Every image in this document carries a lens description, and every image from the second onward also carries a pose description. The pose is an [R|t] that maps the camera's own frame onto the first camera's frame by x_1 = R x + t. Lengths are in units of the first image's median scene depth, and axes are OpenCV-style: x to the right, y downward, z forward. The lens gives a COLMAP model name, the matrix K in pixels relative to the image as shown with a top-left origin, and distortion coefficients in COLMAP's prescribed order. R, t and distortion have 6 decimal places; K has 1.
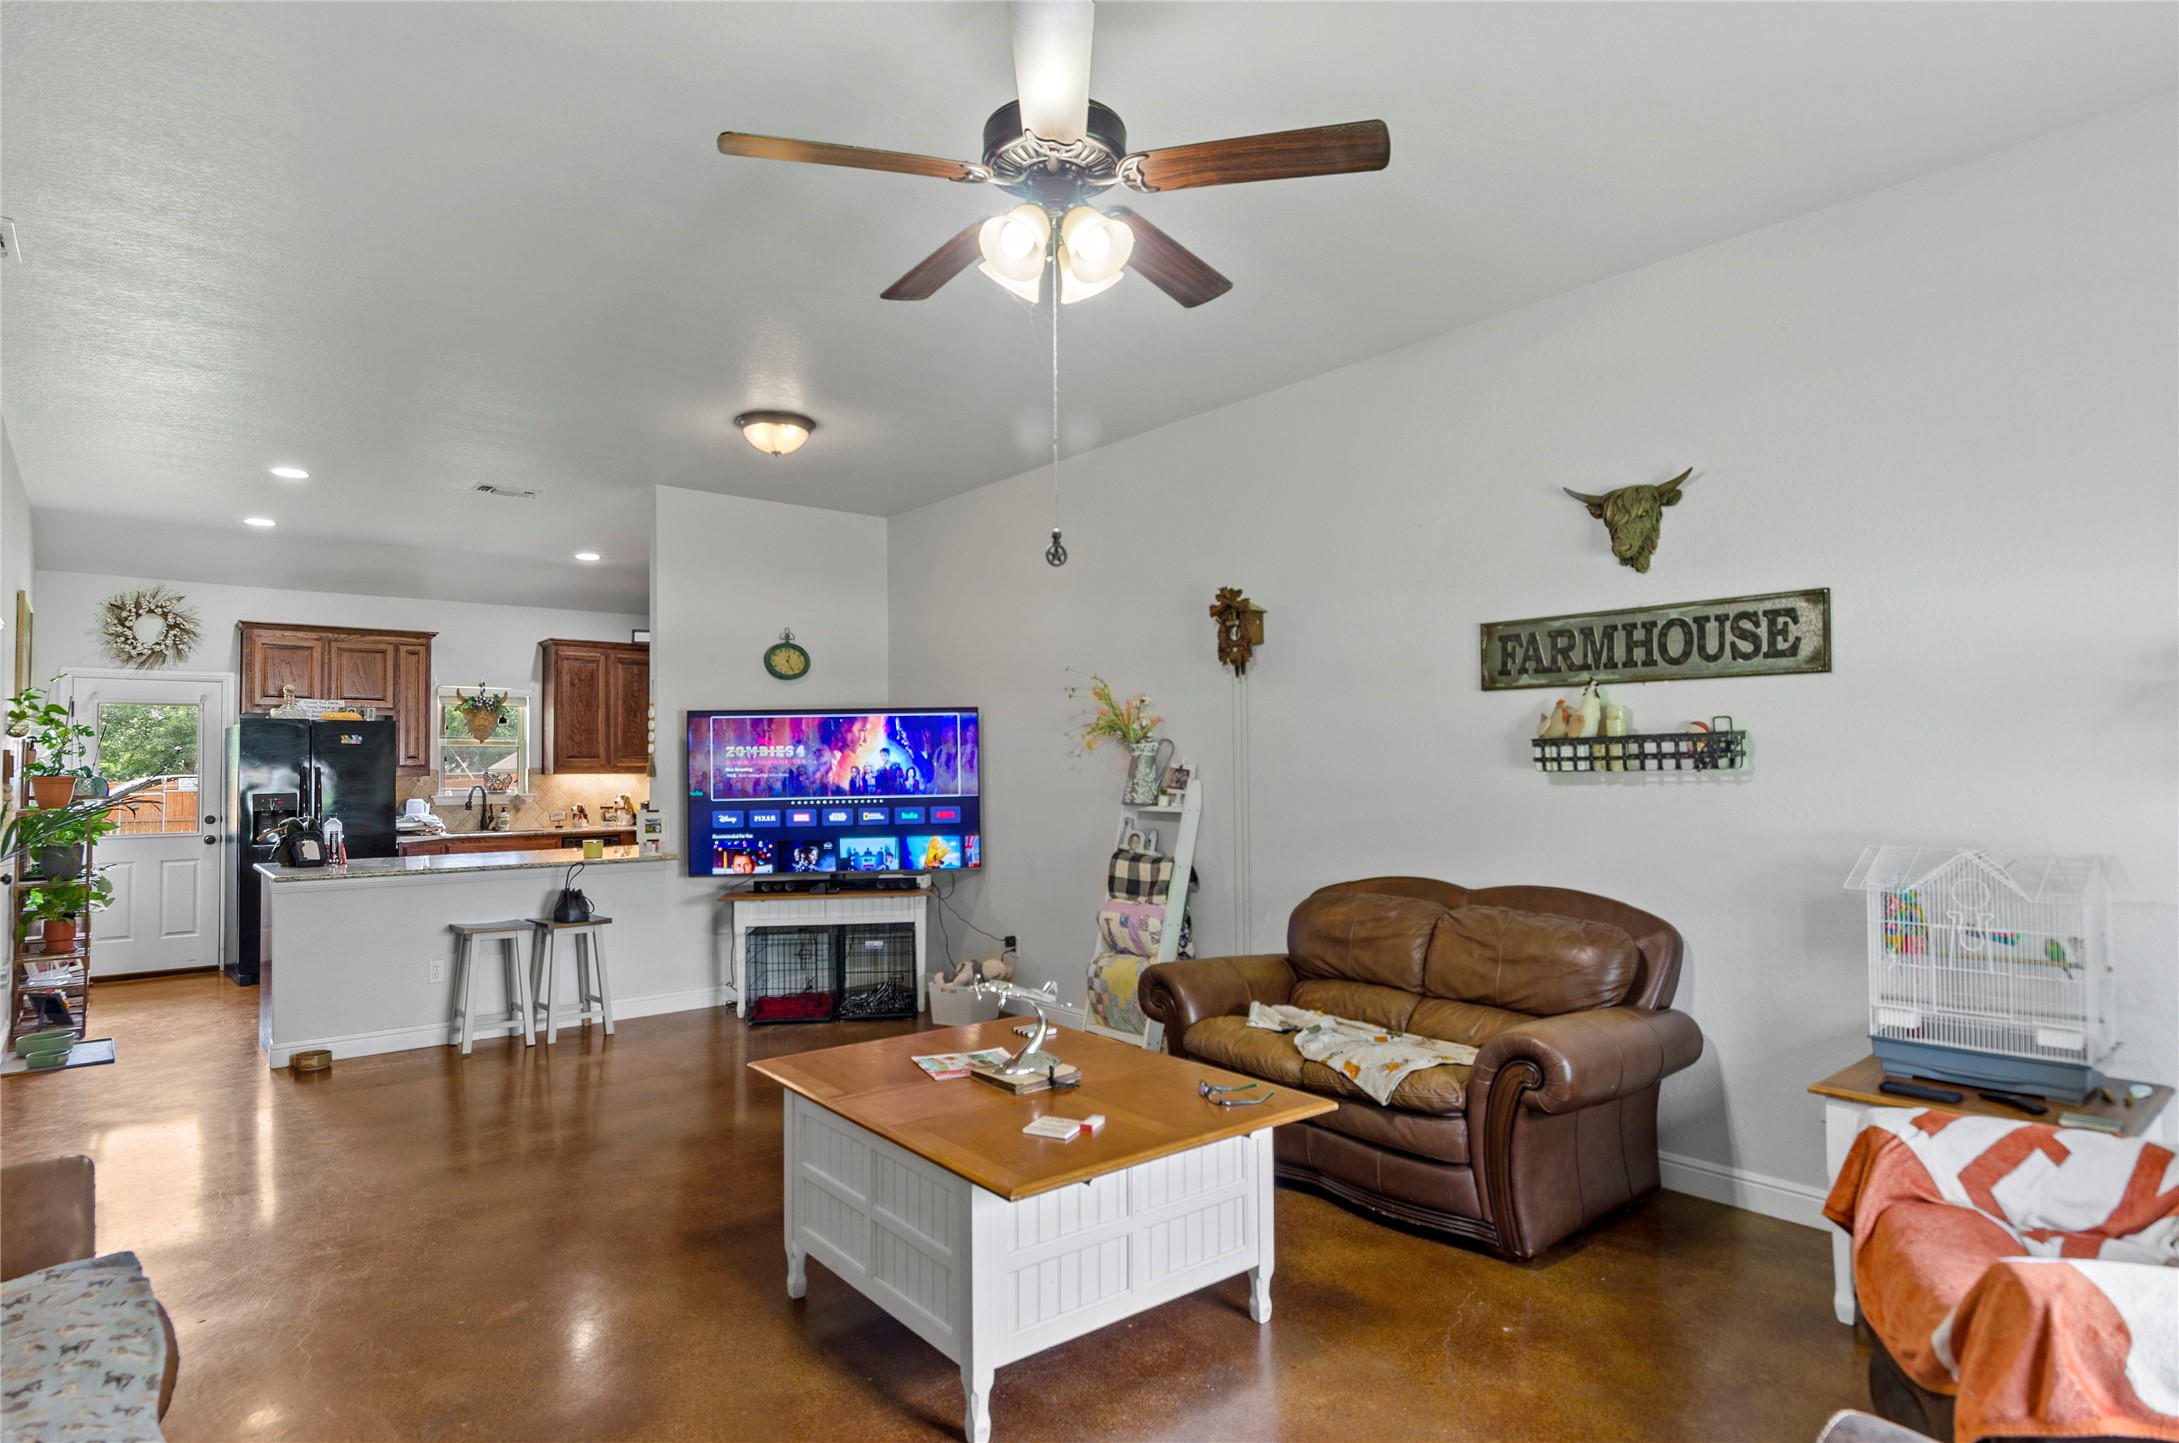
lens RADIAL K [[1140.3, 0, 1089.5], [0, 1140.3, 721.5], [0, 0, 1]] dist [0.001449, 0.000023]
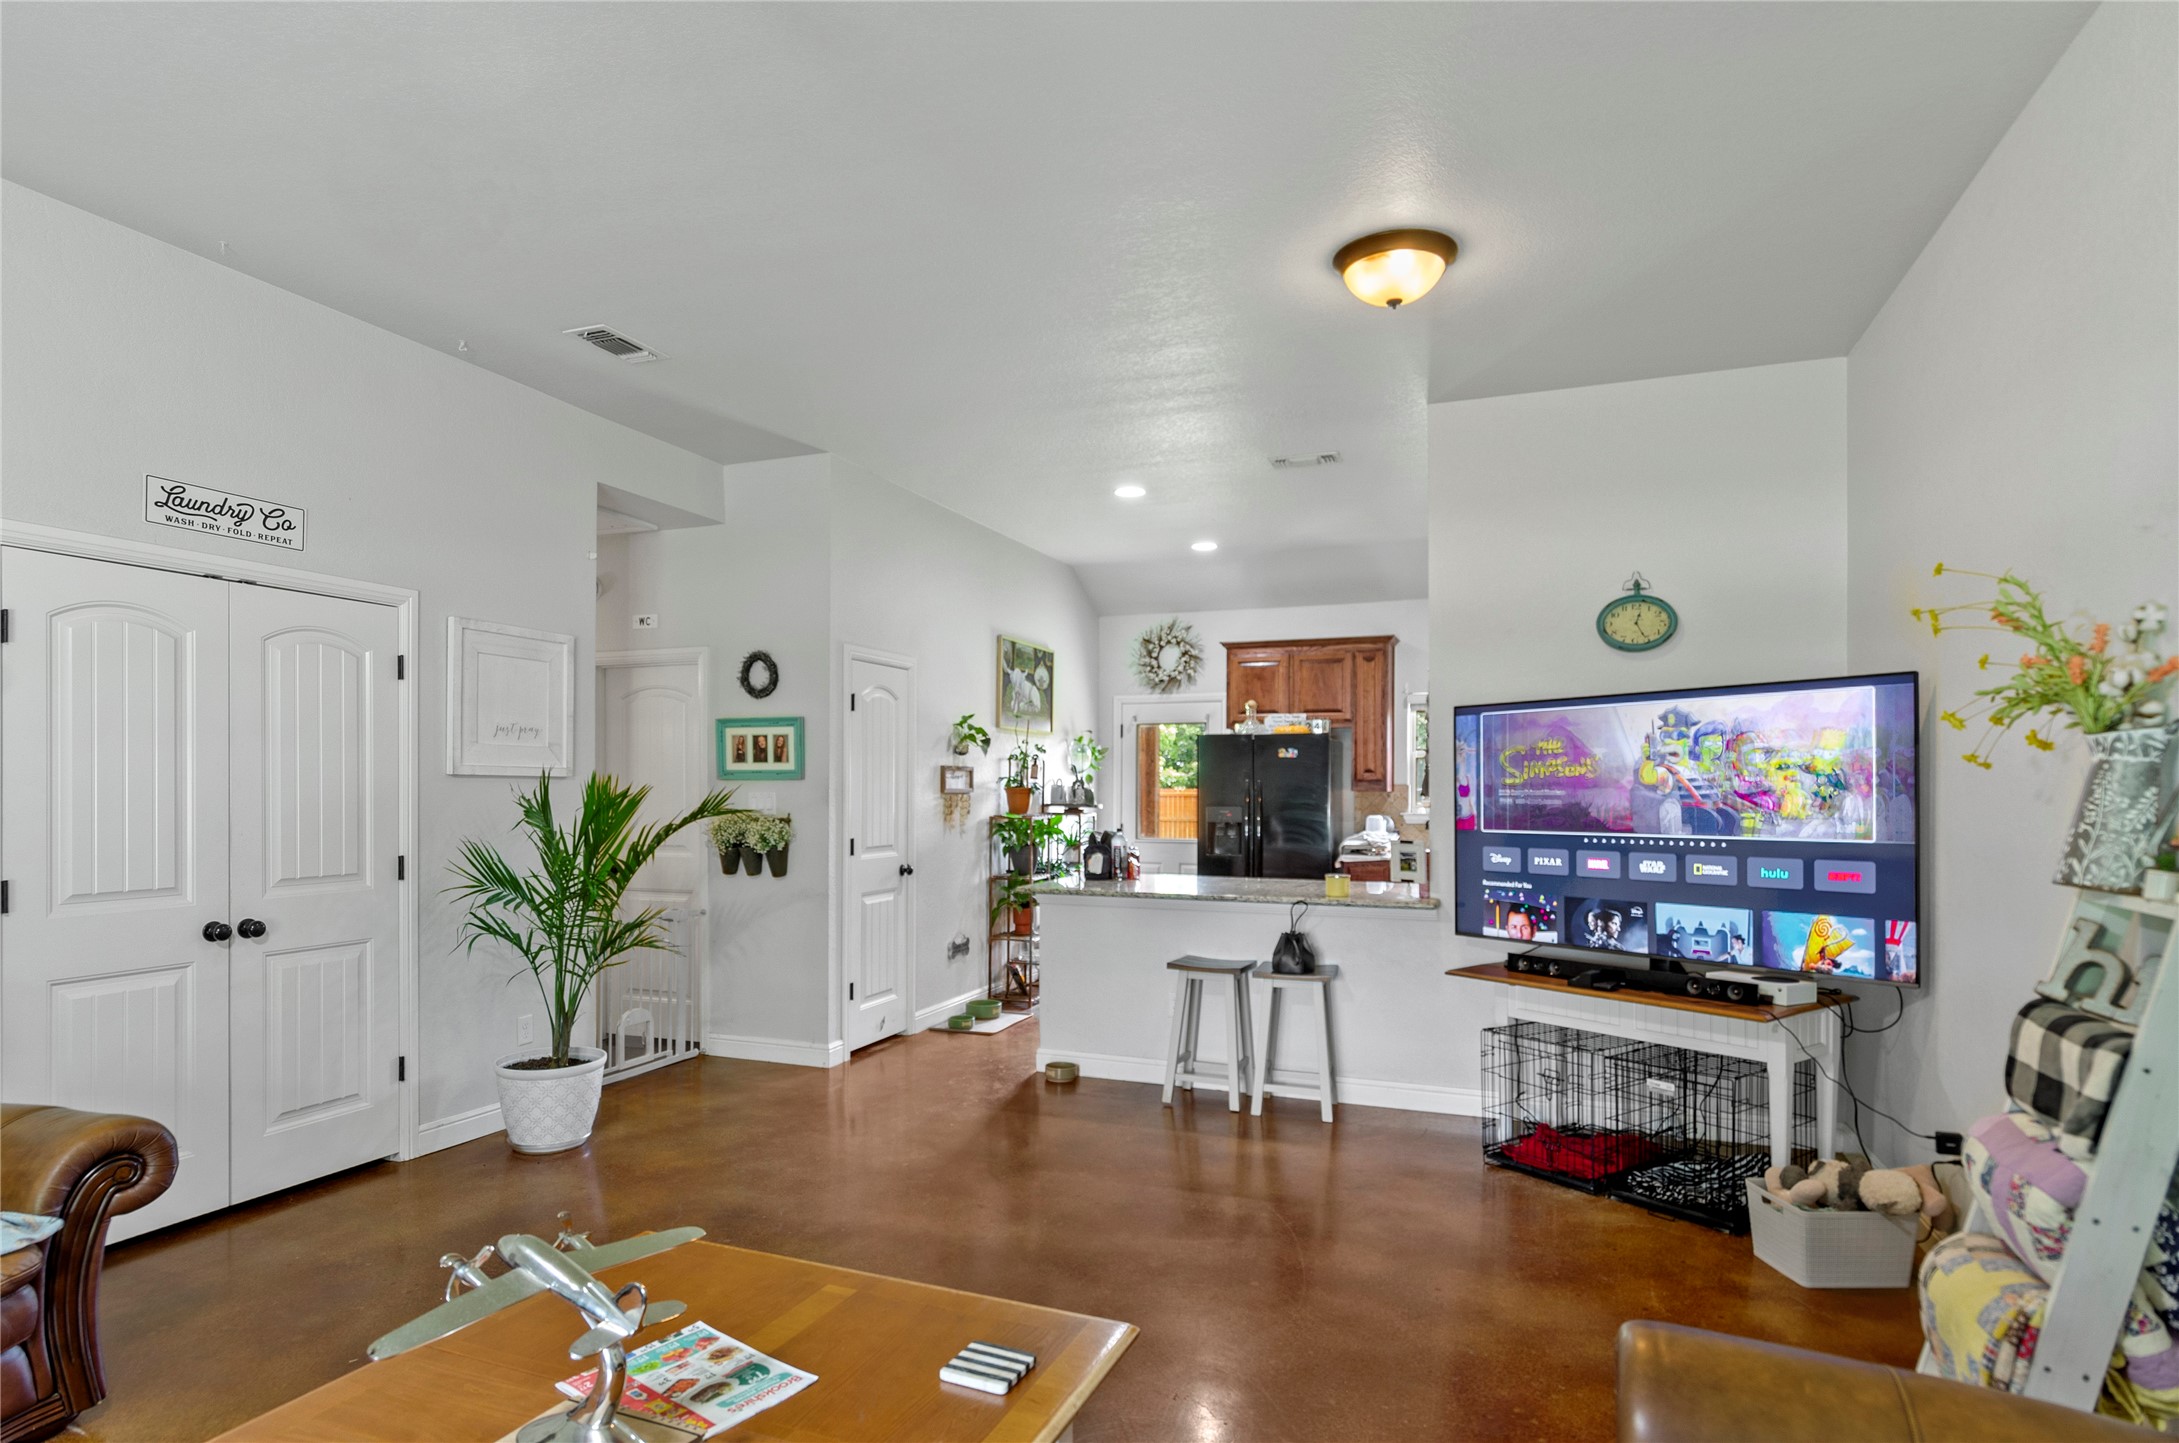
lens RADIAL K [[1185.2, 0, 1086.1], [0, 1185.2, 787.6], [0, 0, 1]] dist [-0.000528, -0.017192]
pose [[0.468496, 0.011067, -0.883396, 0.200745], [0.027085, 0.999272, 0.026883, 0.015460], [0.883050, -0.036522, 0.467855, 0.433718]]
